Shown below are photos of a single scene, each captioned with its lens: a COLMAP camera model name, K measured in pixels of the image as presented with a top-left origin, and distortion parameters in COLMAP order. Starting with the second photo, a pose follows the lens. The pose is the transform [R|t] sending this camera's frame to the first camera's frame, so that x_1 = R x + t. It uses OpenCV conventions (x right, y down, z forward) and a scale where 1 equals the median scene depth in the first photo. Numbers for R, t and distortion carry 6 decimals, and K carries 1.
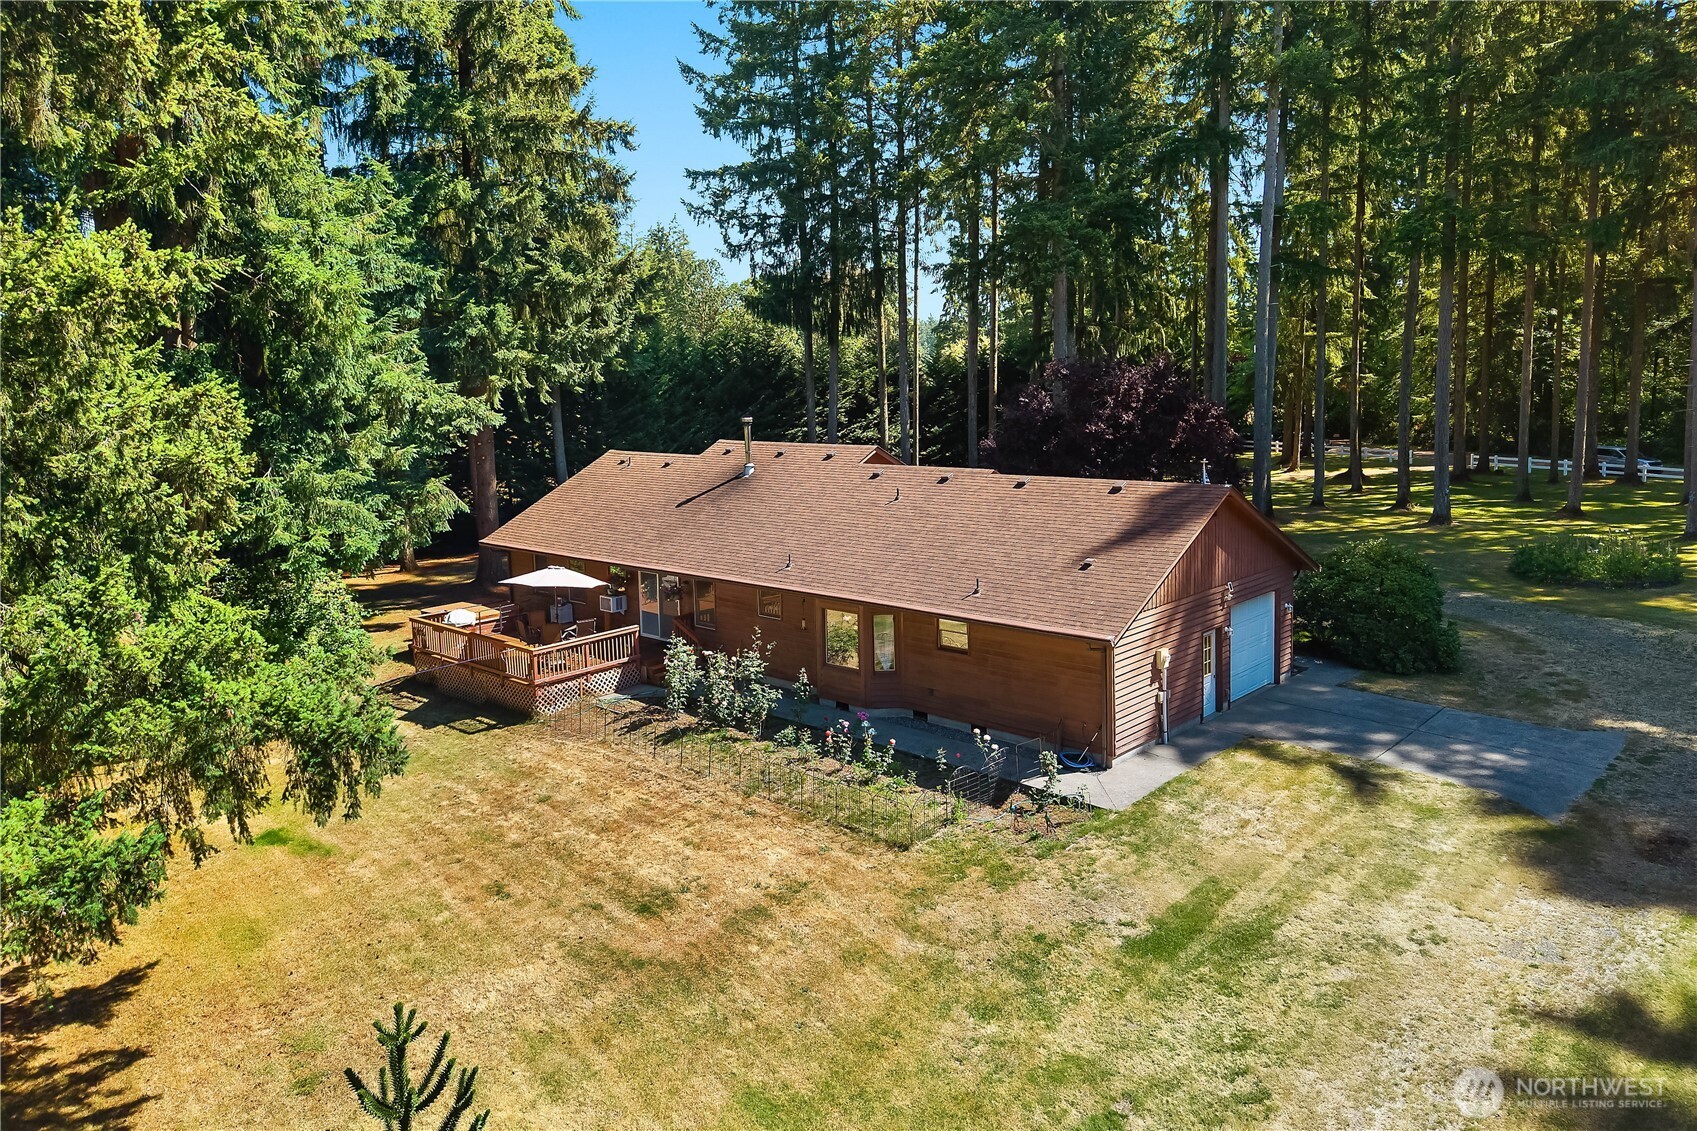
lens RADIAL K [[1214.6, 0, 839.0], [0, 1214.6, 571.4], [0, 0, 1]] dist [0.004547, 0.002118]
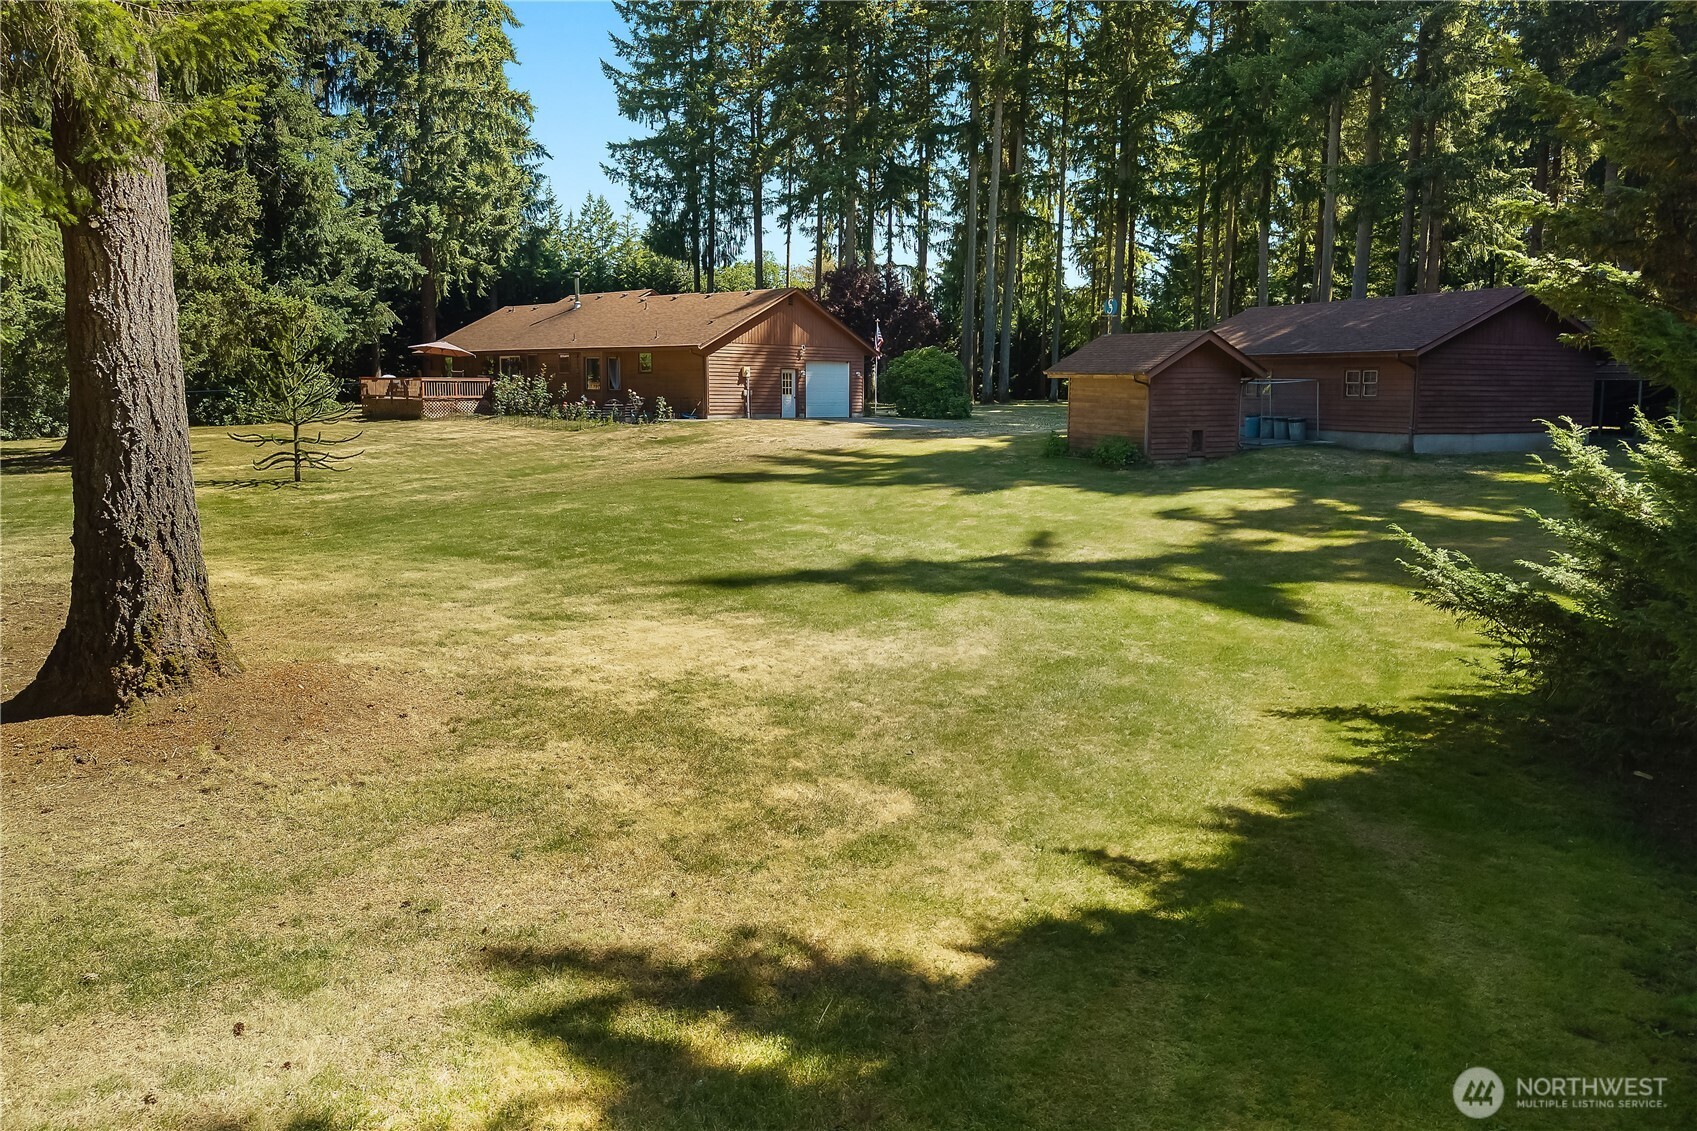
lens RADIAL K [[1136.8, 0, 848.5], [0, 1136.8, 565.5], [0, 0, 1]] dist [-0.001615, -0.002247]
pose [[0.999350, 0.033704, 0.012805, 0.247430], [-0.033764, 0.999420, 0.004499, 0.215135], [-0.012646, -0.004929, 0.999908, -0.460764]]
